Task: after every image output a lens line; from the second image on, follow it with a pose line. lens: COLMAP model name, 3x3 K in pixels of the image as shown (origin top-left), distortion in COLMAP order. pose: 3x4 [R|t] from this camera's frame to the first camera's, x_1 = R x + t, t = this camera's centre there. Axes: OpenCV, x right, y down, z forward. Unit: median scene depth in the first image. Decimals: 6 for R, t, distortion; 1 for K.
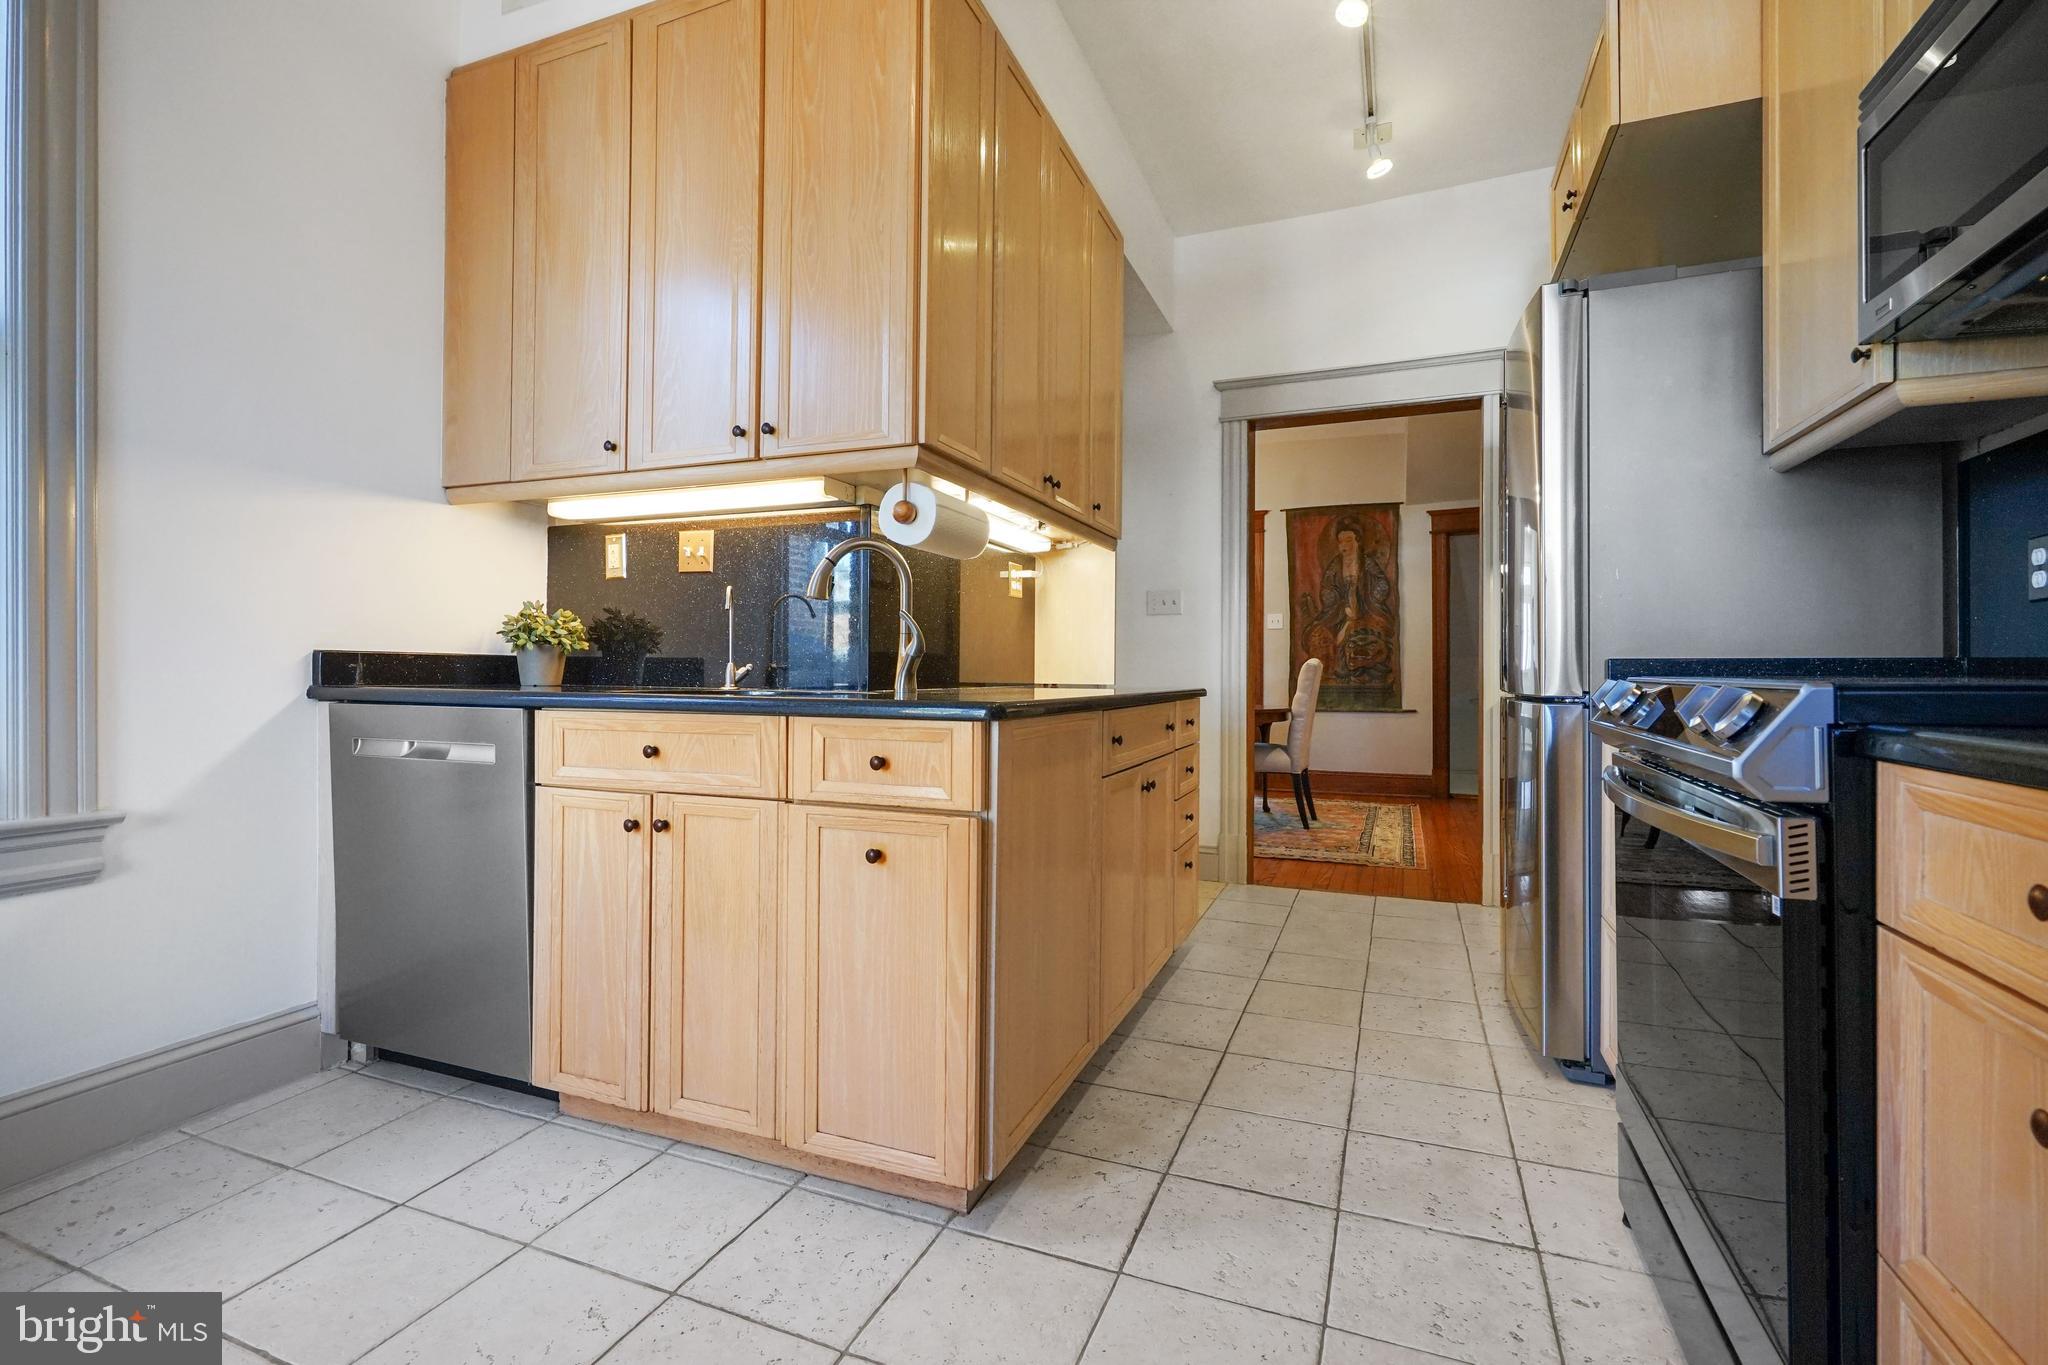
lens RADIAL K [[932.9, 0, 1021.8], [0, 932.9, 668.2], [0, 0, 1]] dist [-0.003498, -0.000872]
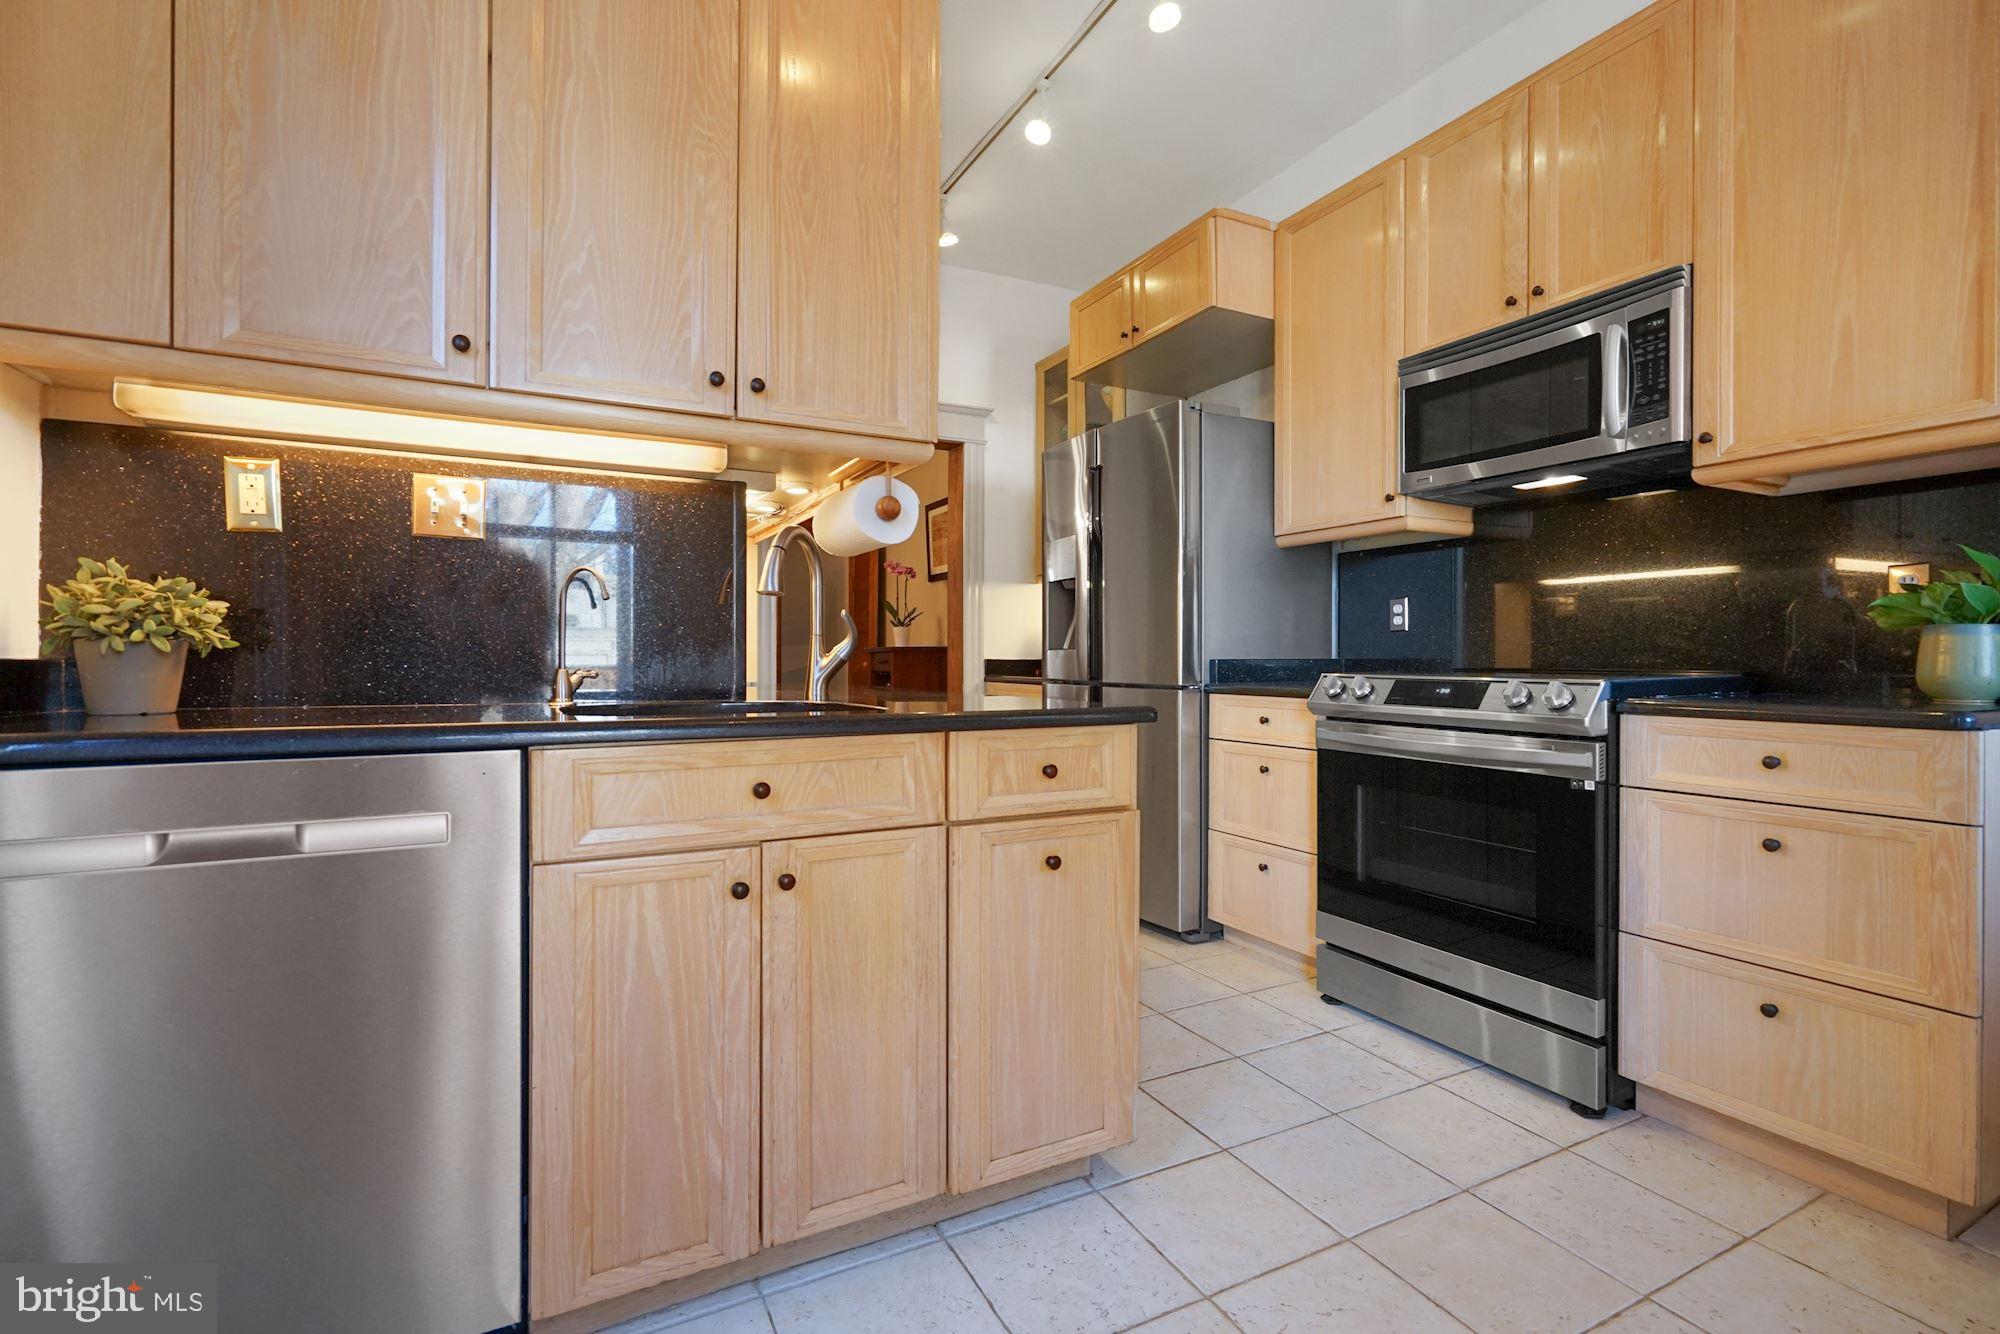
lens RADIAL K [[911.1, 0, 1003.3], [0, 911.1, 663.7], [0, 0, 1]] dist [-0.003498, -0.000872]
pose [[0.646949, -0.011398, 0.762448, -0.844453], [0.000160, 0.999890, 0.014812, -0.027083], [-0.762533, -0.009460, 0.646880, 0.356471]]
